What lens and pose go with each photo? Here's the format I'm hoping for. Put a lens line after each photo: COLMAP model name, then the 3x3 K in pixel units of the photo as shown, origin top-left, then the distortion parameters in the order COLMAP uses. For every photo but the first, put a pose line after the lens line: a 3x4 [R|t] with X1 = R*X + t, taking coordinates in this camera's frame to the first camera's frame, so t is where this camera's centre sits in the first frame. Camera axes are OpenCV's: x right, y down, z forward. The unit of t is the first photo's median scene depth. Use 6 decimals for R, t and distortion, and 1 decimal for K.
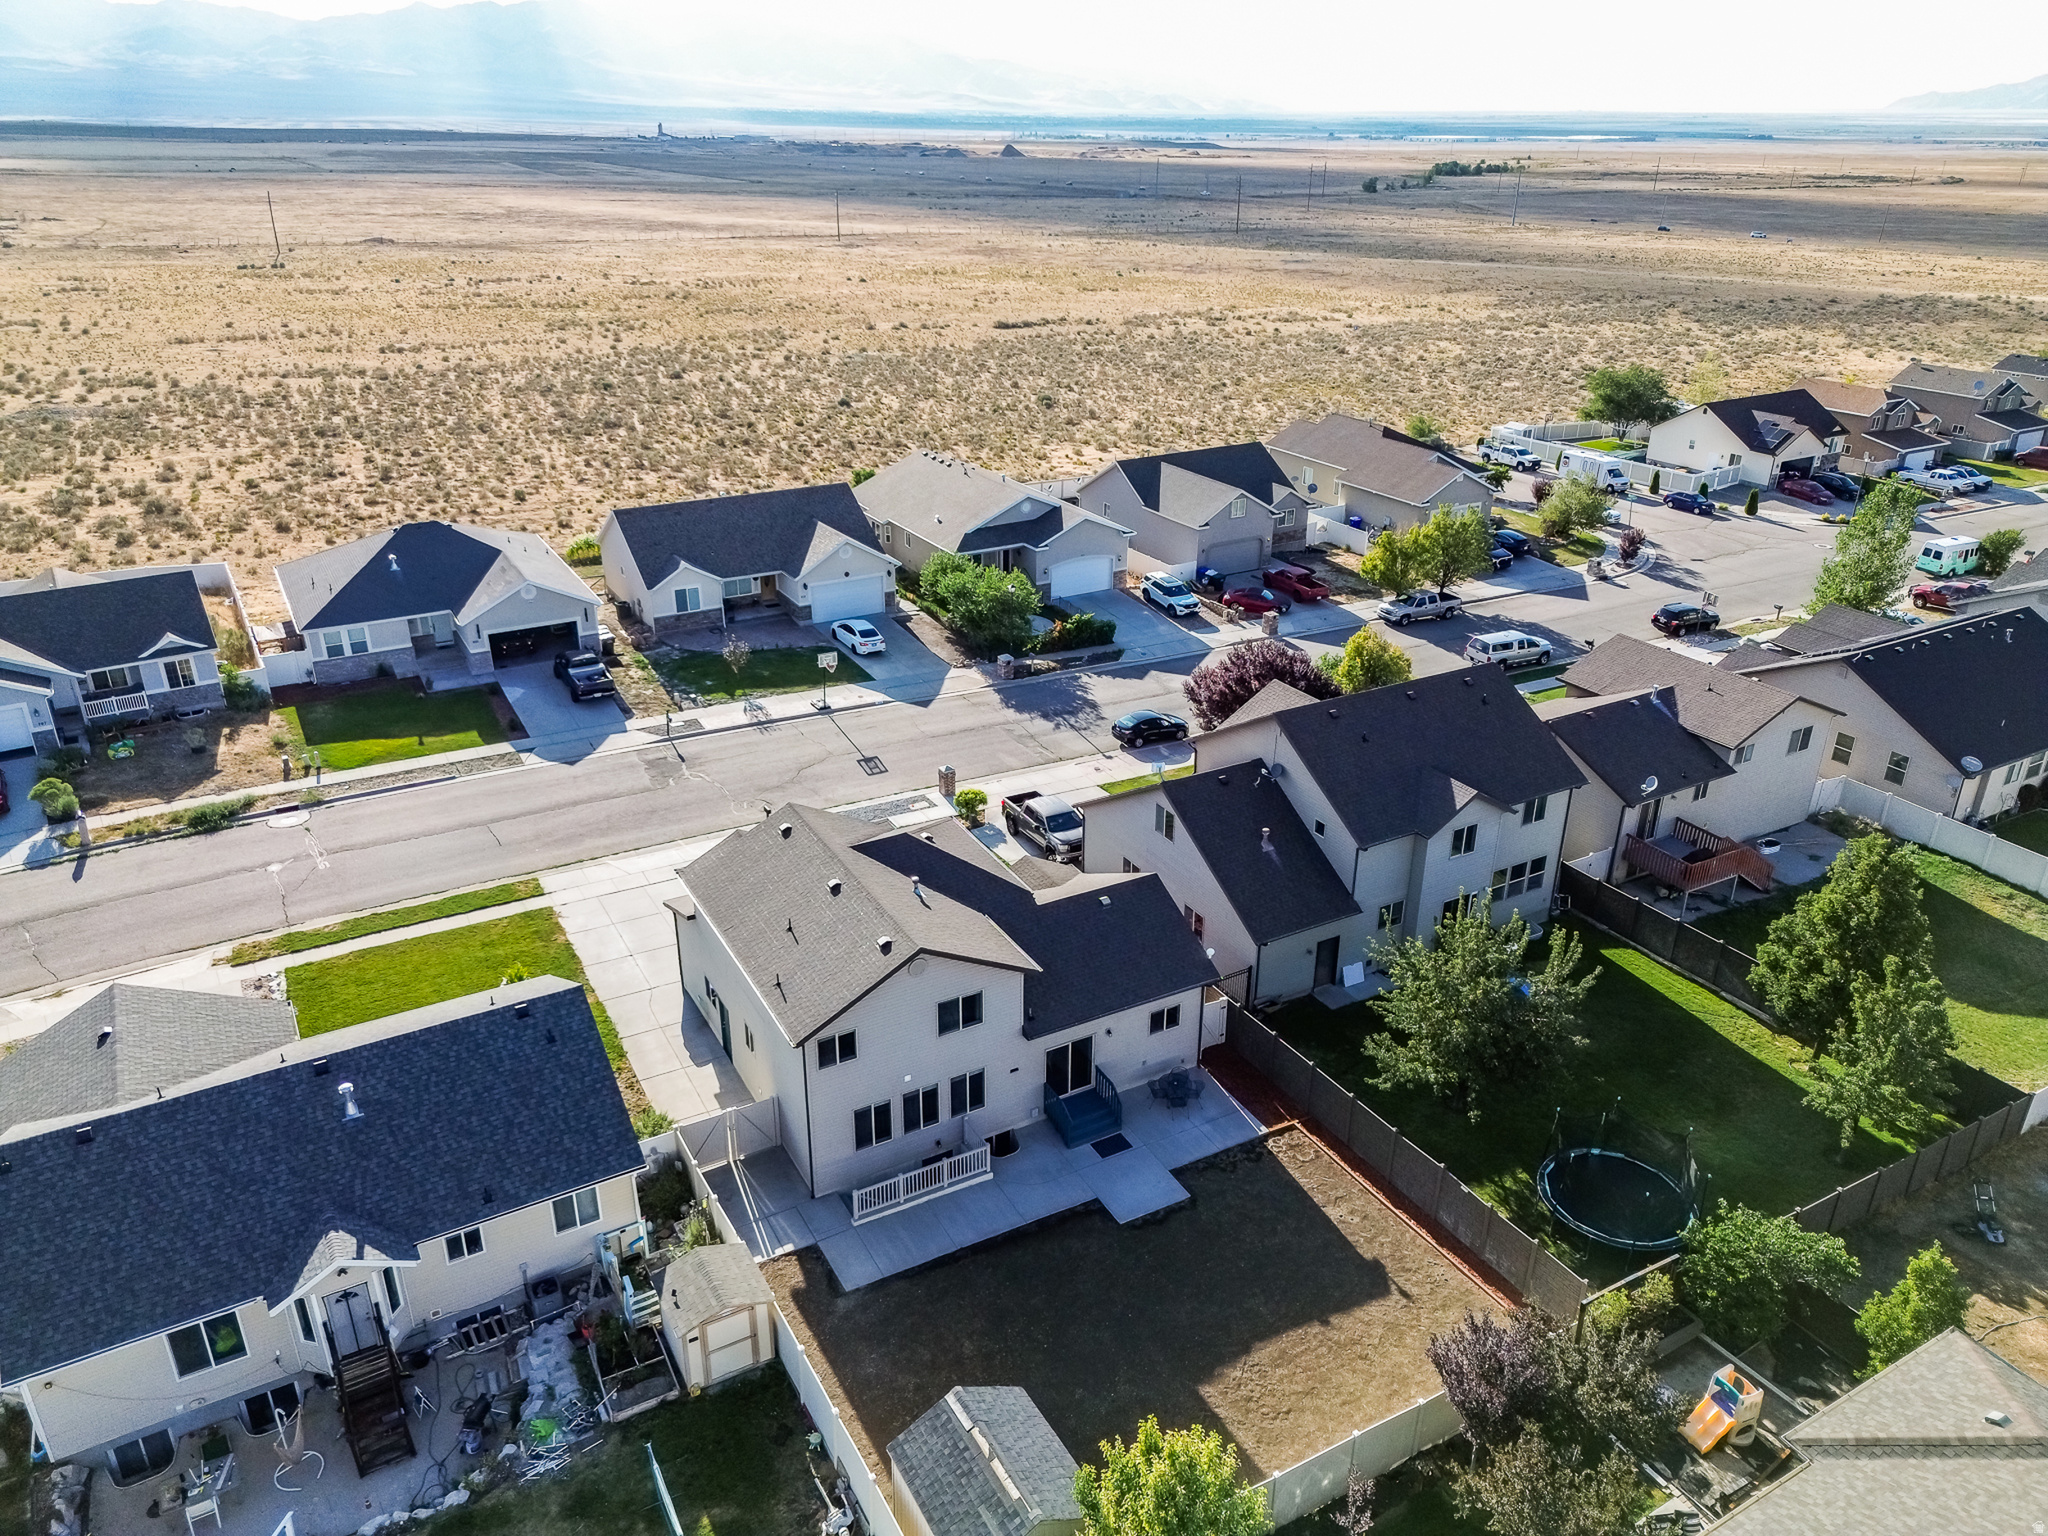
lens RADIAL K [[1444.1, 0, 1021.3], [0, 1444.1, 769.0], [0, 0, 1]] dist [0.059329, -0.049327]
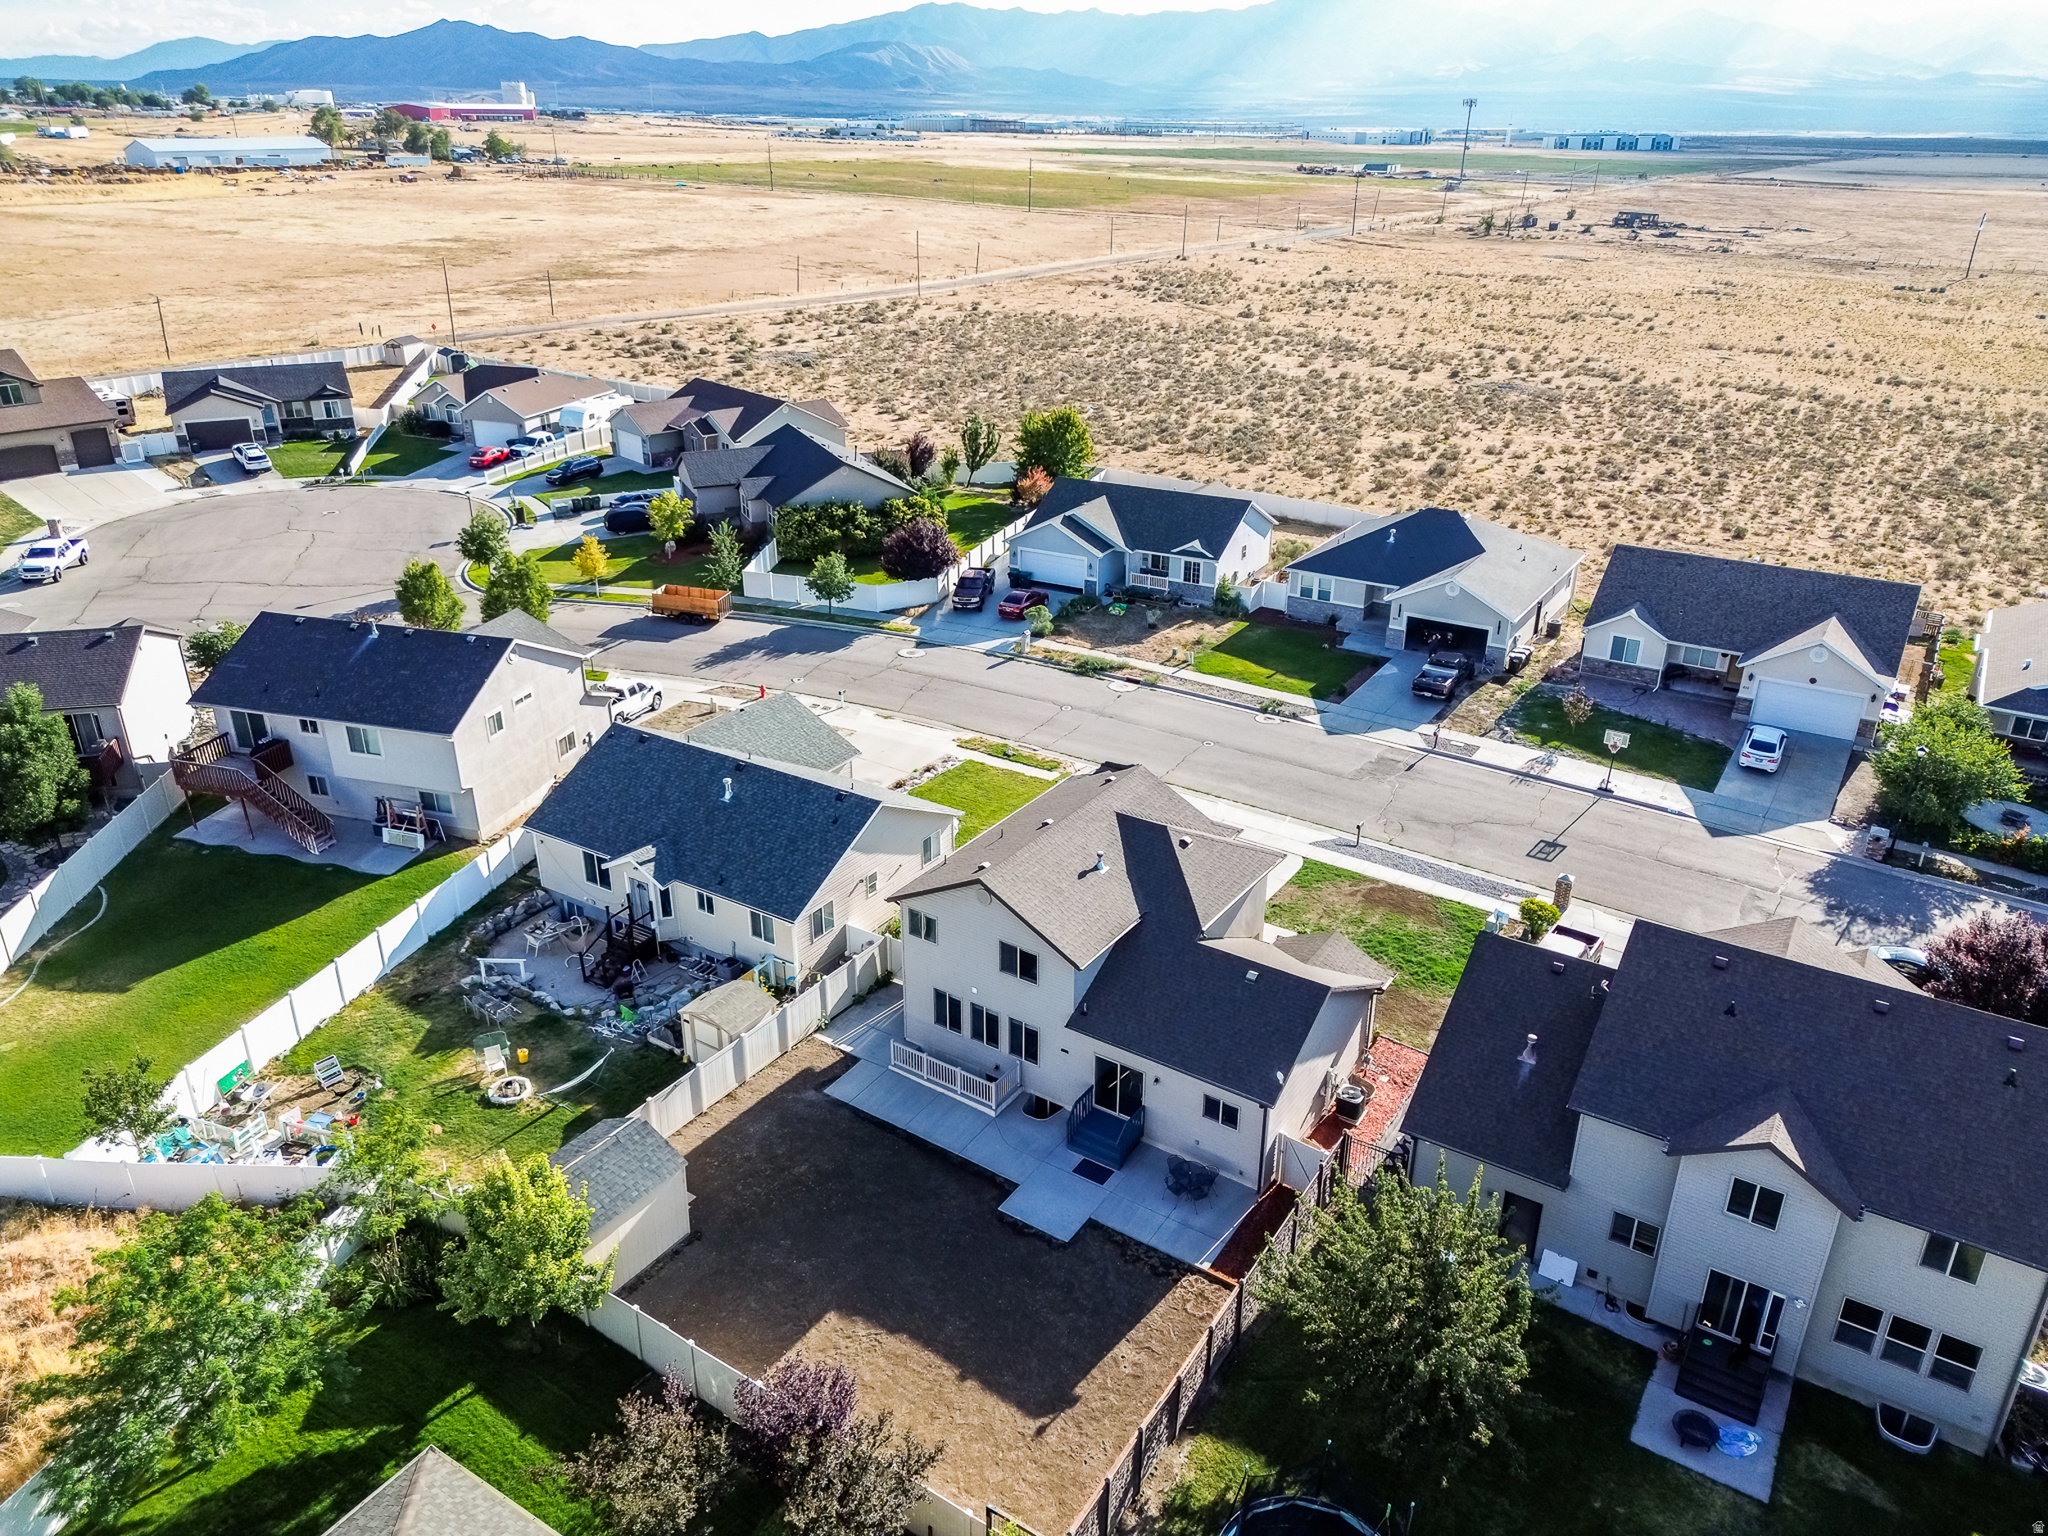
lens RADIAL K [[1444.1, 0, 1021.3], [0, 1444.1, 769.0], [0, 0, 1]] dist [0.059329, -0.049327]
pose [[0.454752, 0.363687, -0.812978, 0.462930], [-0.371309, 0.907129, 0.198109, -0.105574], [0.809525, 0.211775, 0.547559, 0.217795]]
